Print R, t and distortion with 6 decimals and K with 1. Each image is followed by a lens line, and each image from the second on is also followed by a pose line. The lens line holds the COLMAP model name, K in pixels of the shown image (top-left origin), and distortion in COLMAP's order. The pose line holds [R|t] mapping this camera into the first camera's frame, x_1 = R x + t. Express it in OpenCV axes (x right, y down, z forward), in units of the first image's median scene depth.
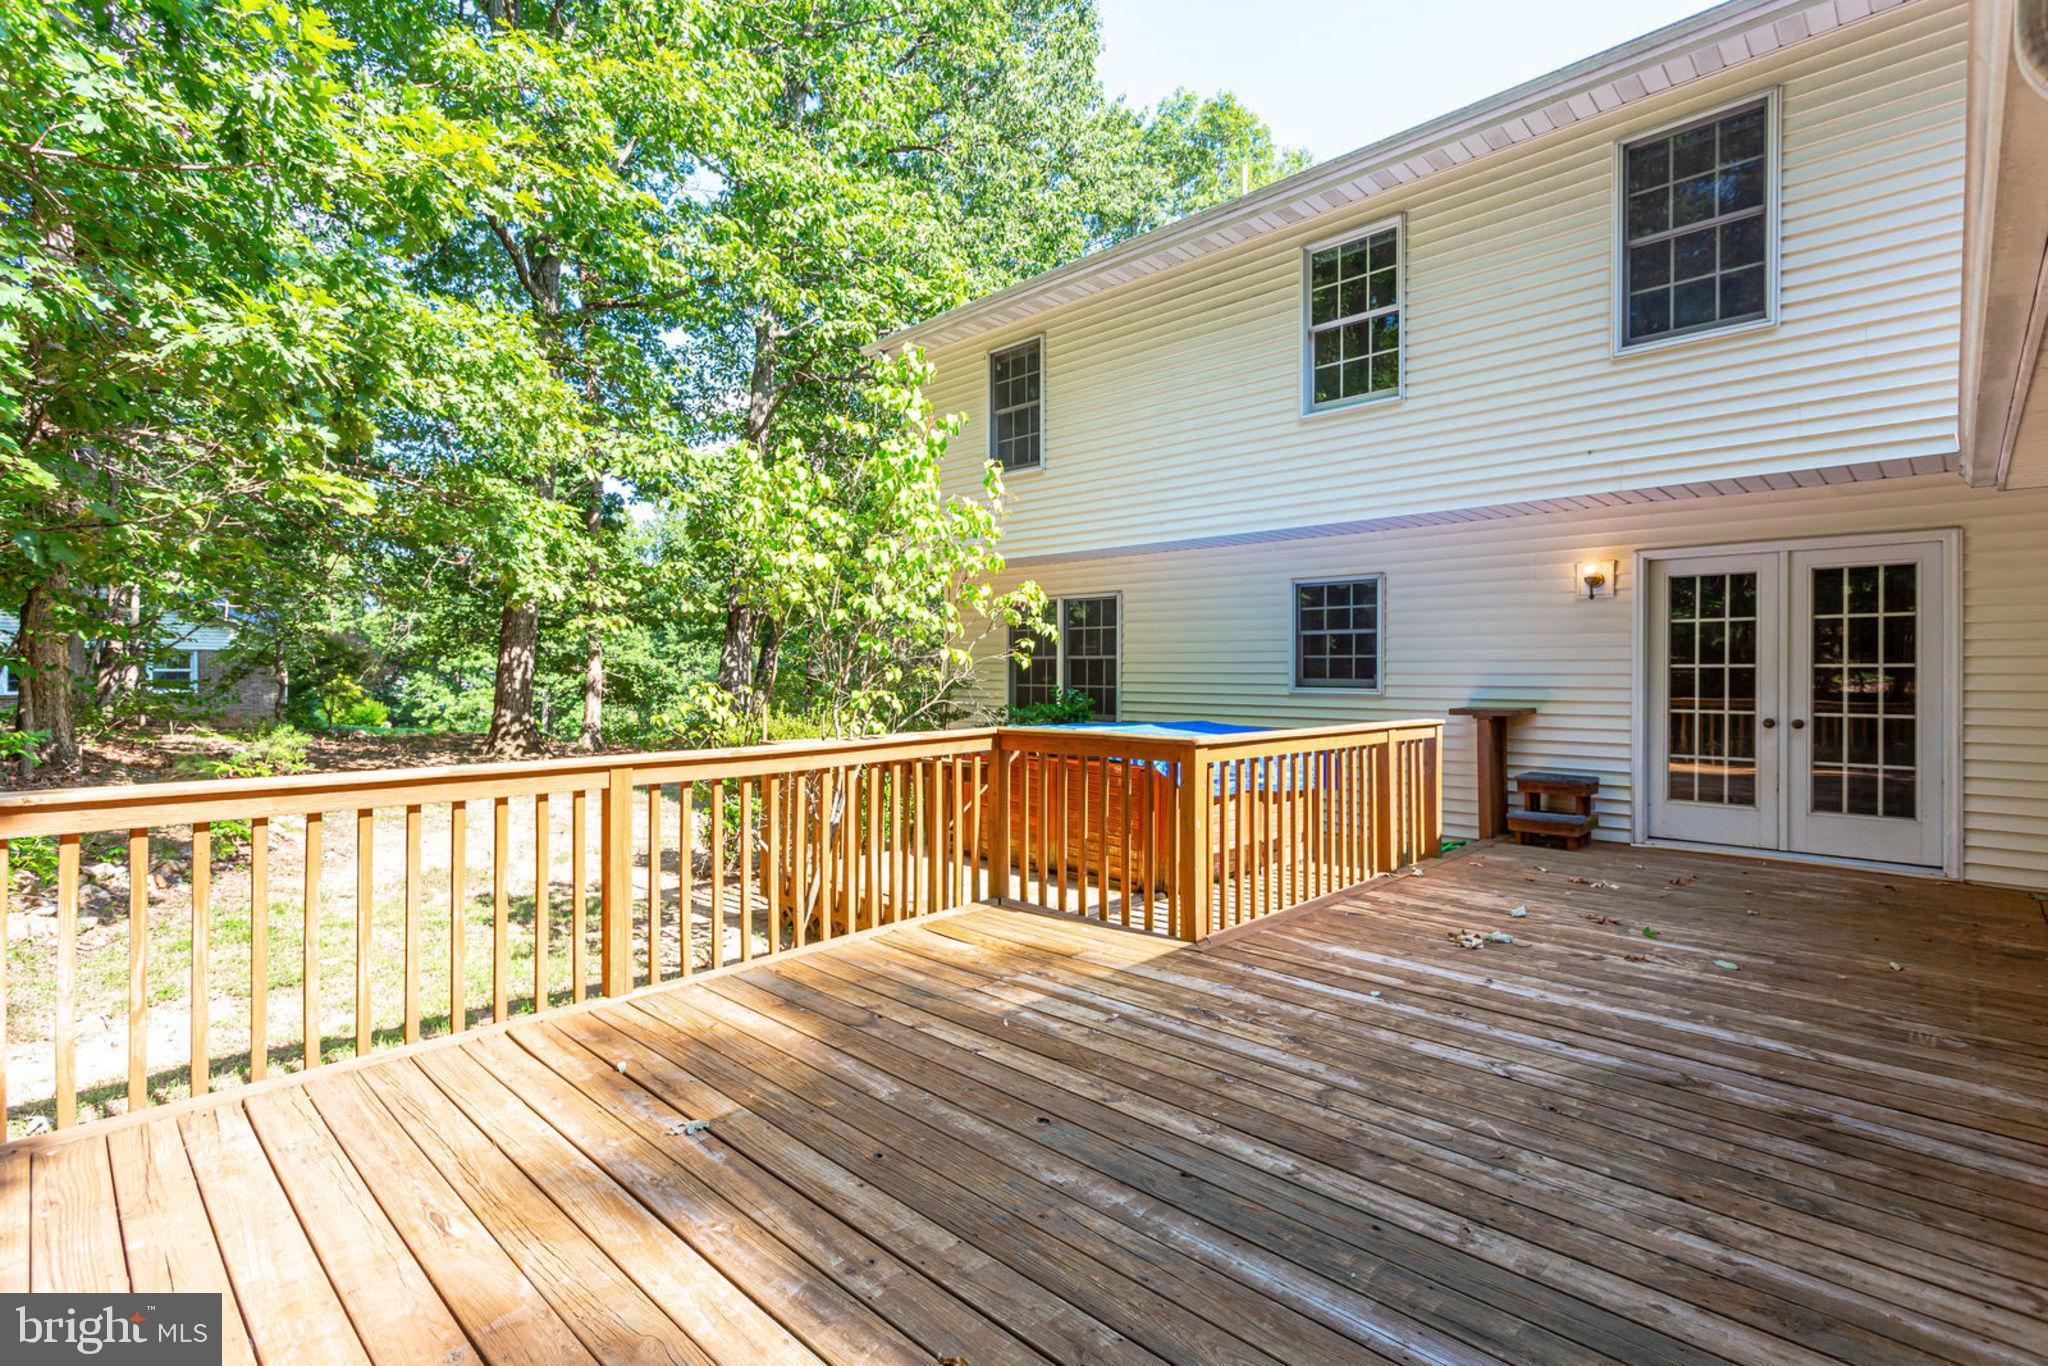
lens RADIAL K [[964.5, 0, 1018.1], [0, 964.5, 670.7], [0, 0, 1]] dist [0.009115, -0.000057]
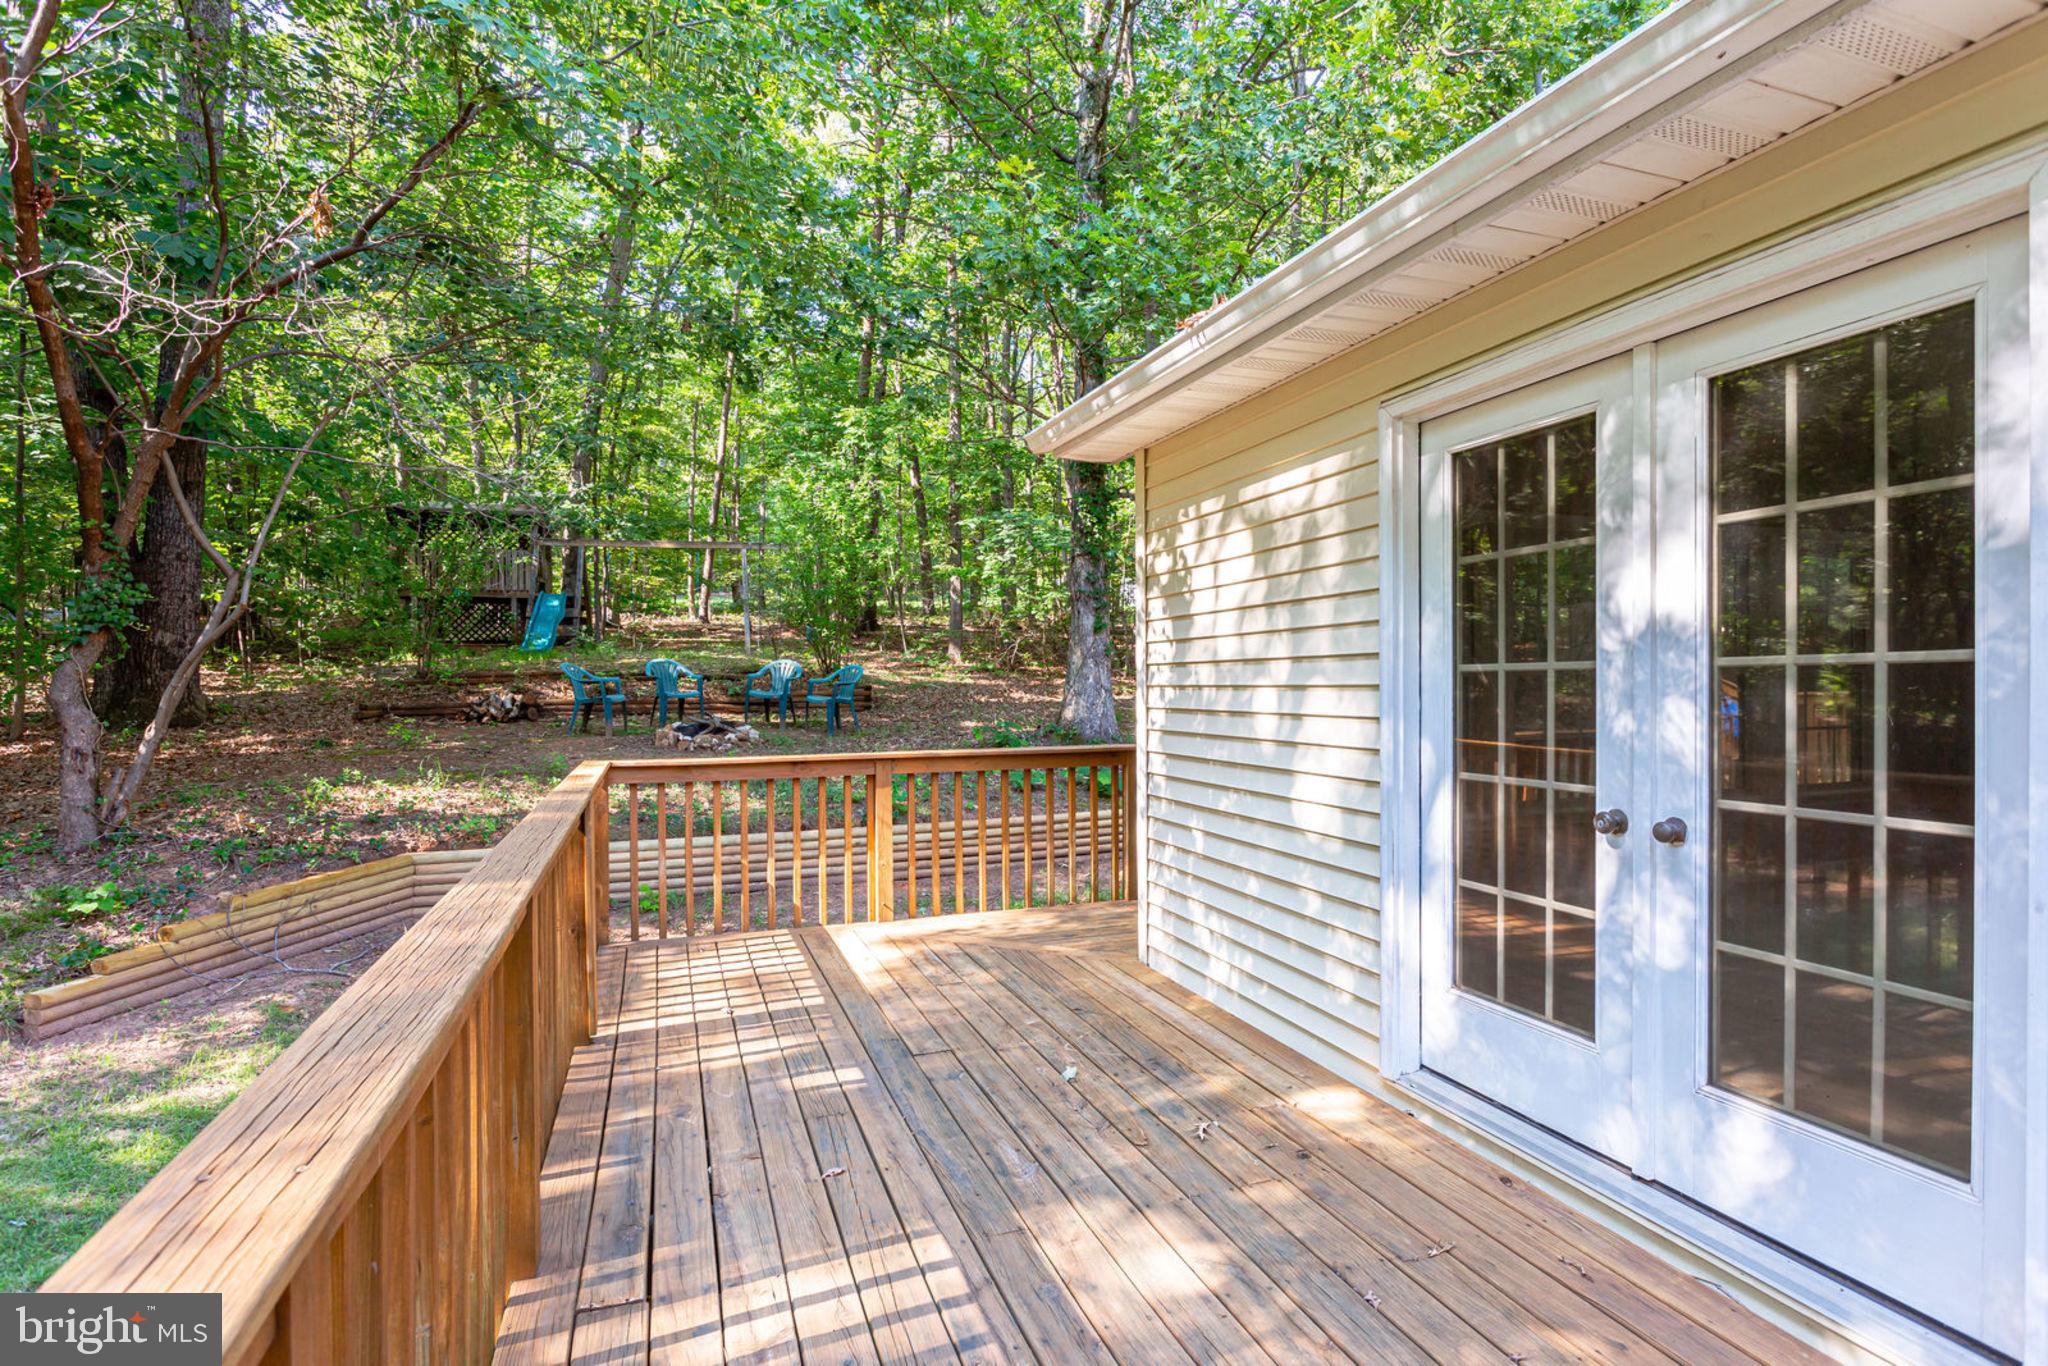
lens RADIAL K [[974.4, 0, 1023.9], [0, 974.4, 693.4], [0, 0, 1]] dist [0.000485, 0.000591]
pose [[0.900648, -0.005899, -0.434510, 1.238047], [0.007148, 0.999974, 0.001240, 0.004615], [0.434491, -0.004223, 0.900666, 0.965588]]
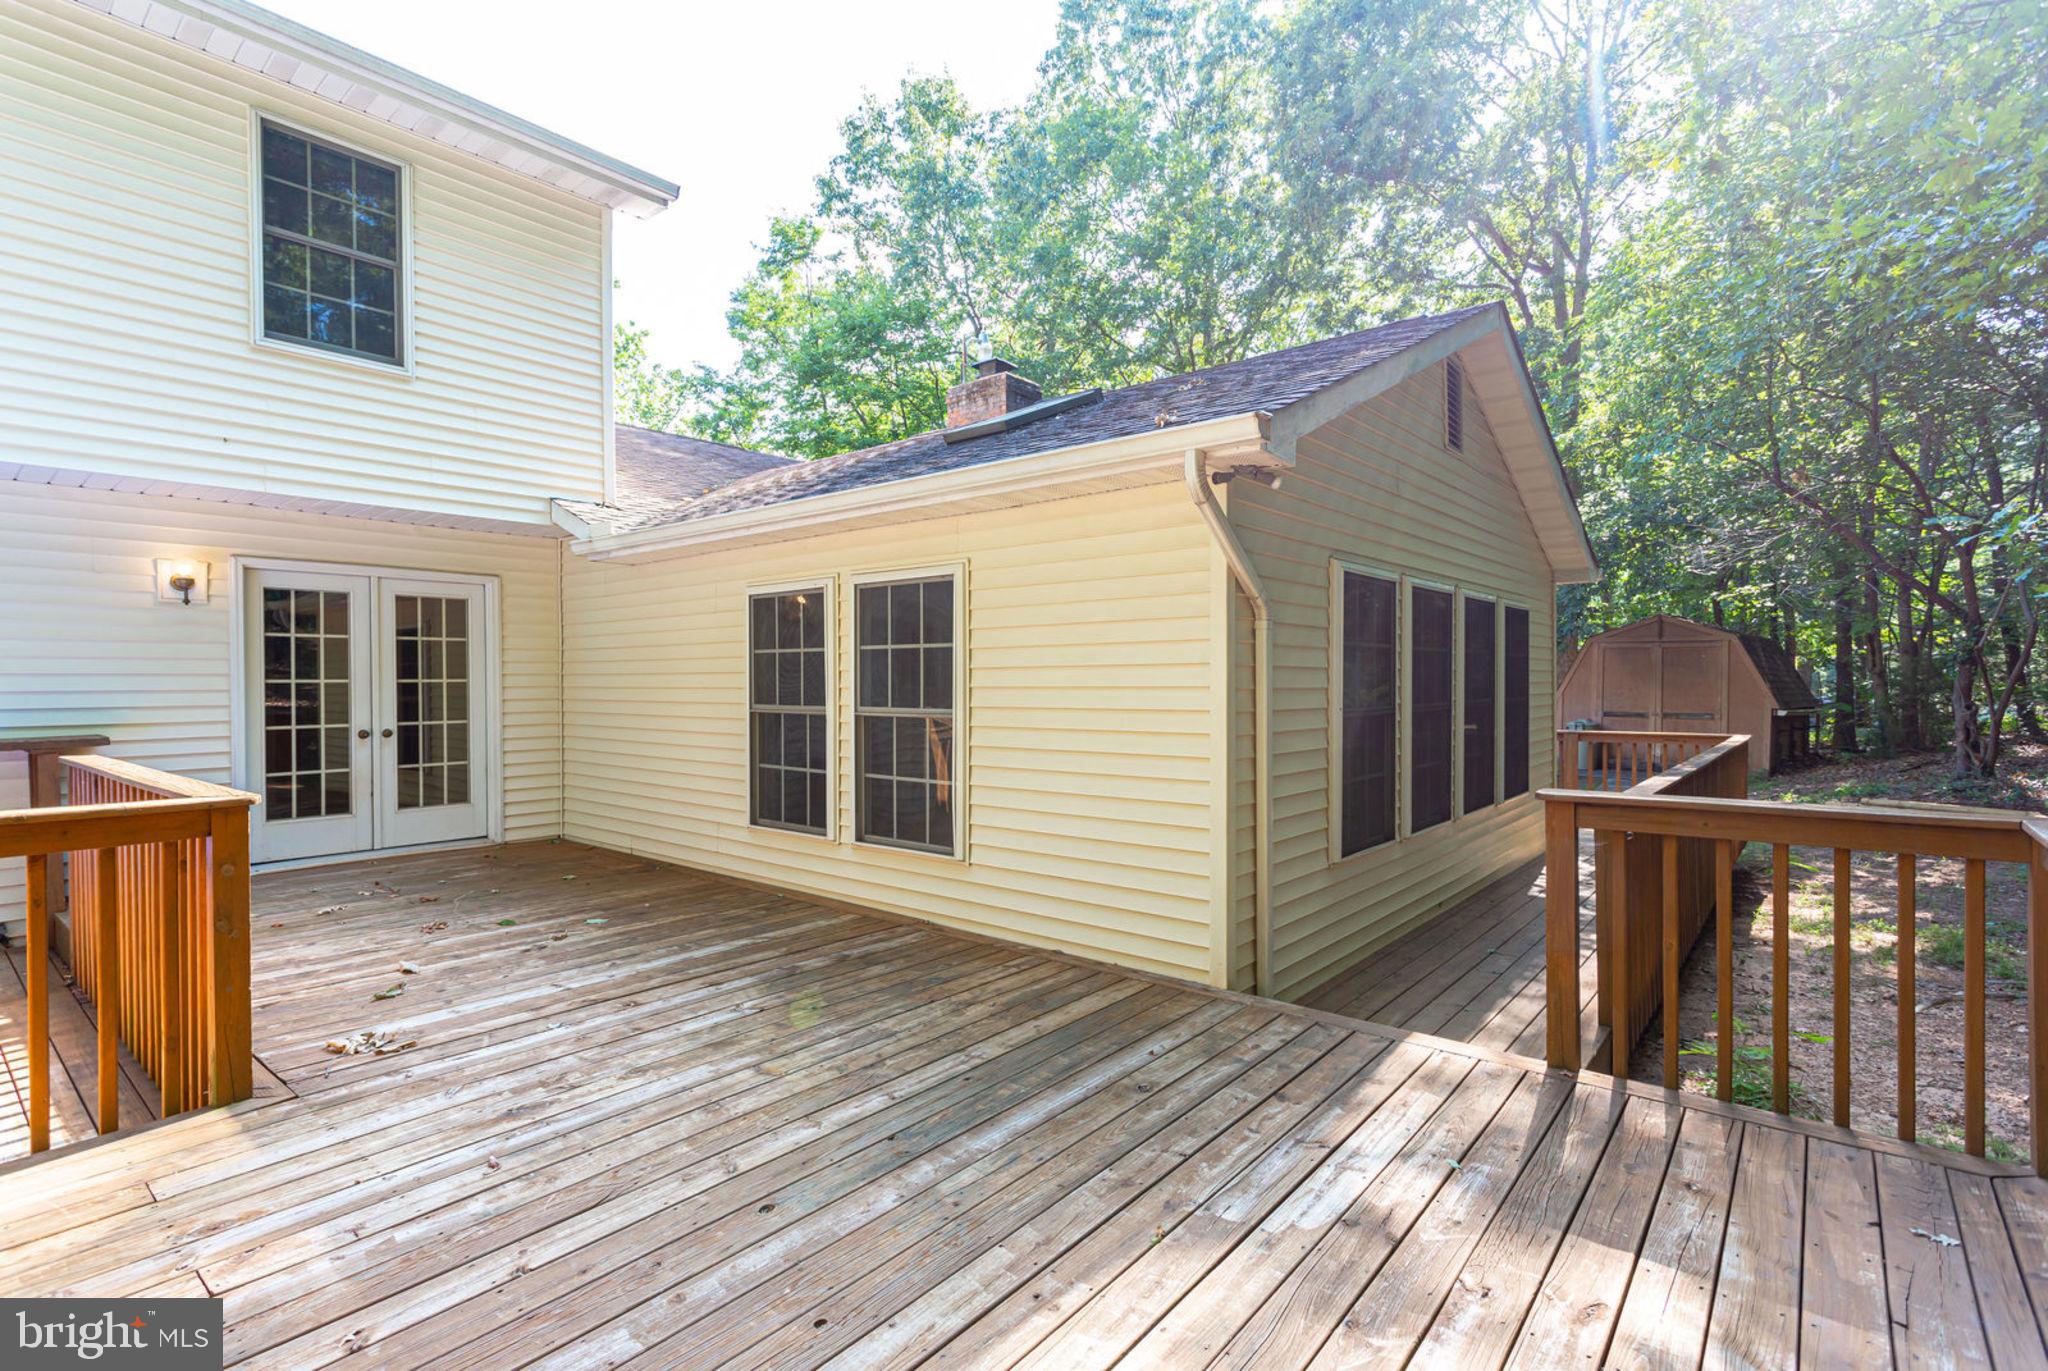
lens RADIAL K [[974.4, 0, 1023.9], [0, 974.4, 695.9], [0, 0, 1]] dist [0.000485, 0.000591]
pose [[-0.081440, -0.018191, 0.996512, -0.620573], [0.001974, 0.999829, 0.018413, -0.012143], [-0.996676, 0.003467, -0.081390, 0.597843]]
